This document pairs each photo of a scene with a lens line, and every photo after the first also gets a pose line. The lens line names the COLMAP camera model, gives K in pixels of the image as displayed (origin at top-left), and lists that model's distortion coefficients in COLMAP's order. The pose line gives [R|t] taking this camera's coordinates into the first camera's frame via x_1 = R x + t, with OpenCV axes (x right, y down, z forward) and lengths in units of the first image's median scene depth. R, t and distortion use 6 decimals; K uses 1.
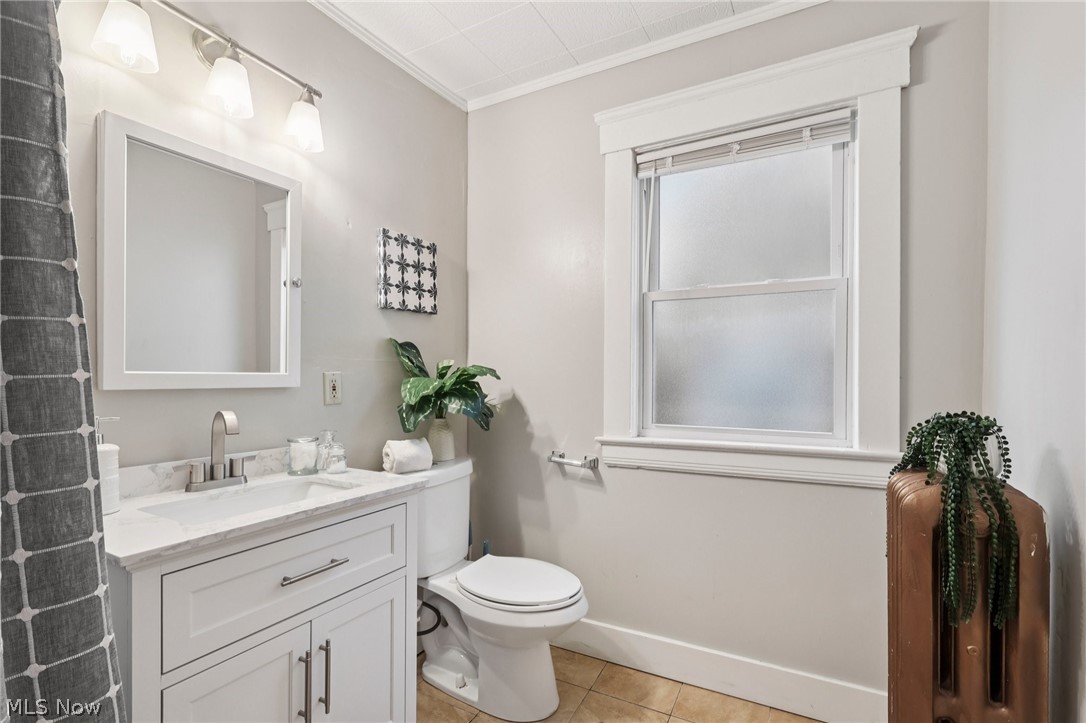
lens RADIAL K [[509.1, 0, 536.0], [0, 509.1, 375.3], [0, 0, 1]] dist [-0.001704, 0.000010]
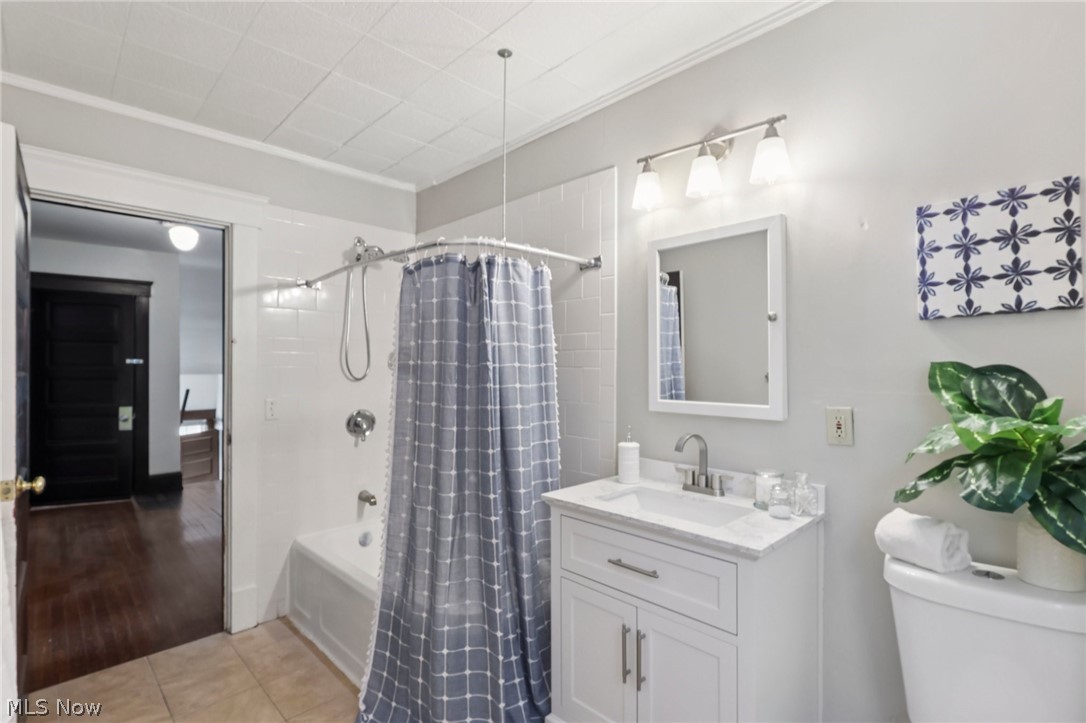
lens RADIAL K [[512.0, 0, 538.1], [0, 512.0, 371.3], [0, 0, 1]] dist [-0.002941, -0.000616]
pose [[-0.270410, -0.003249, -0.962740, 0.512226], [-0.000730, 0.999995, -0.003170, -0.058773], [0.962745, -0.000155, -0.270411, 0.674470]]
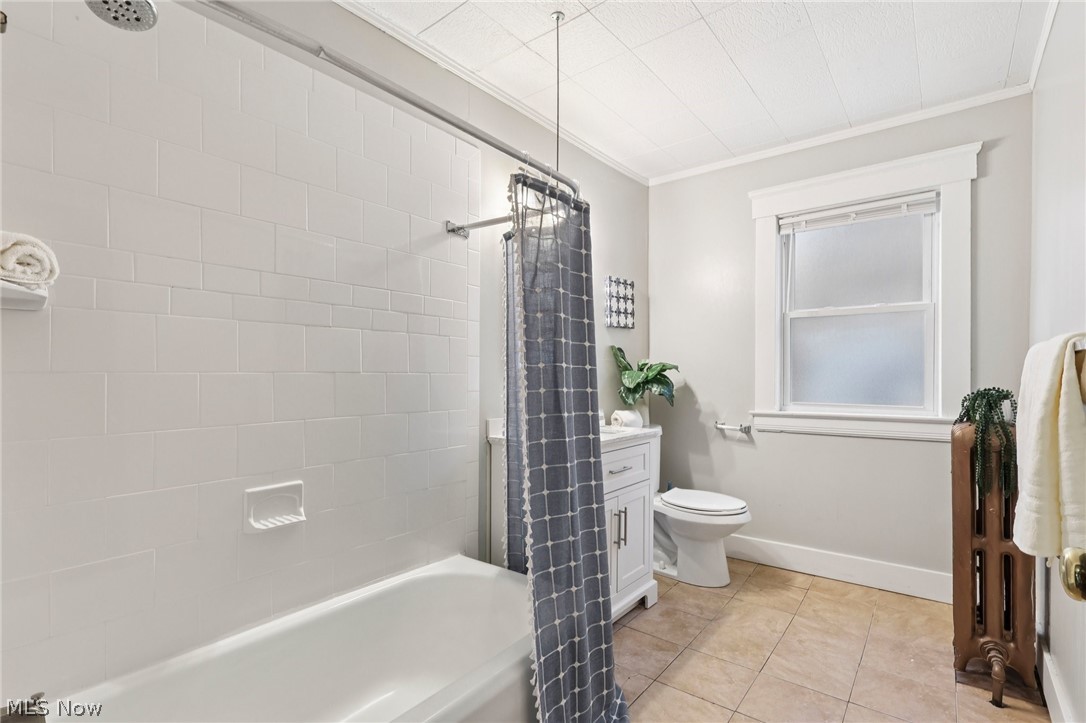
lens RADIAL K [[512.0, 0, 538.1], [0, 512.0, 371.3], [0, 0, 1]] dist [-0.002941, -0.000616]
pose [[0.987231, -0.003058, -0.159265, -0.261948], [0.003155, 0.999995, 0.000360, 0.004314], [0.159264, -0.000858, 0.987236, -0.585071]]
